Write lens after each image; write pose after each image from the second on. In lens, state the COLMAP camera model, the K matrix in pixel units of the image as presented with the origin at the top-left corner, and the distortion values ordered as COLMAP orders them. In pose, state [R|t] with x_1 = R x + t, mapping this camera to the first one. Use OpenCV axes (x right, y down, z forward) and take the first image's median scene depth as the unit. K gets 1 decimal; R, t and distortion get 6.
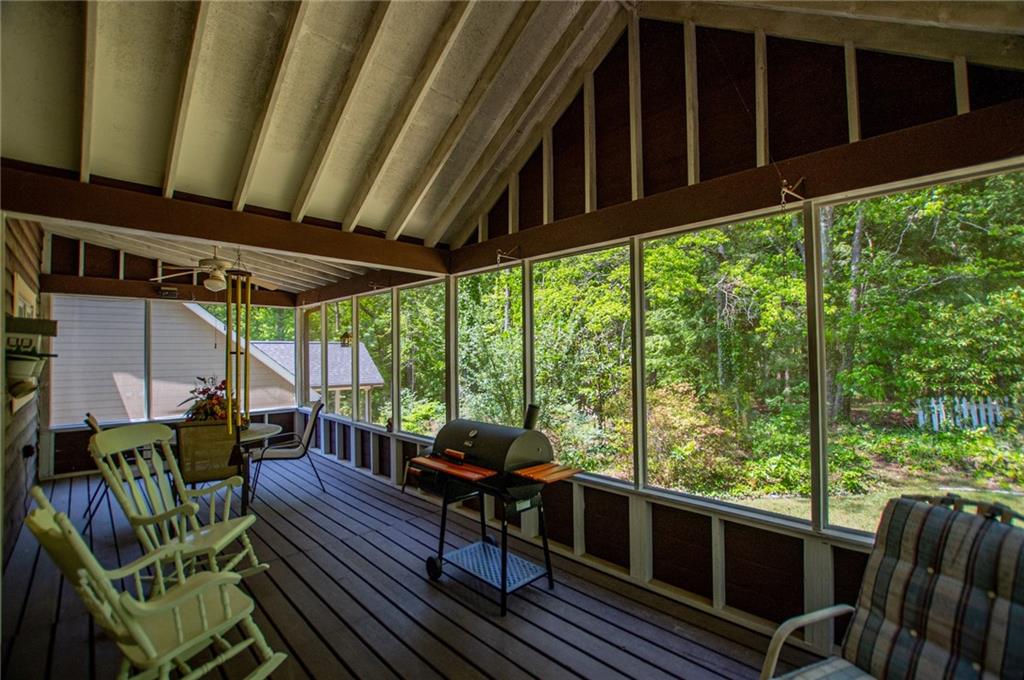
lens RADIAL K [[451.2, 0, 518.1], [0, 451.2, 341.4], [0, 0, 1]] dist [-0.026544, 0.000558]
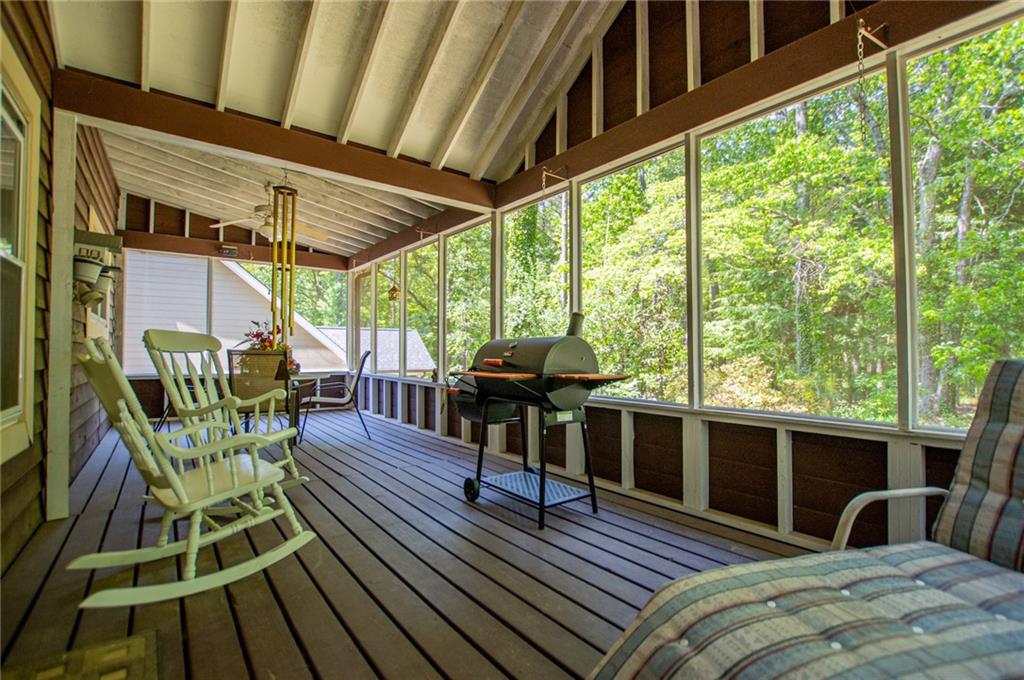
lens RADIAL K [[469.4, 0, 517.8], [0, 469.4, 340.8], [0, 0, 1]] dist [-0.027380, 0.000431]
pose [[0.992314, 0.008979, -0.123419, 0.027396], [-0.008950, 0.999960, 0.000789, 0.167085], [0.123421, 0.000321, 0.992354, 0.018225]]
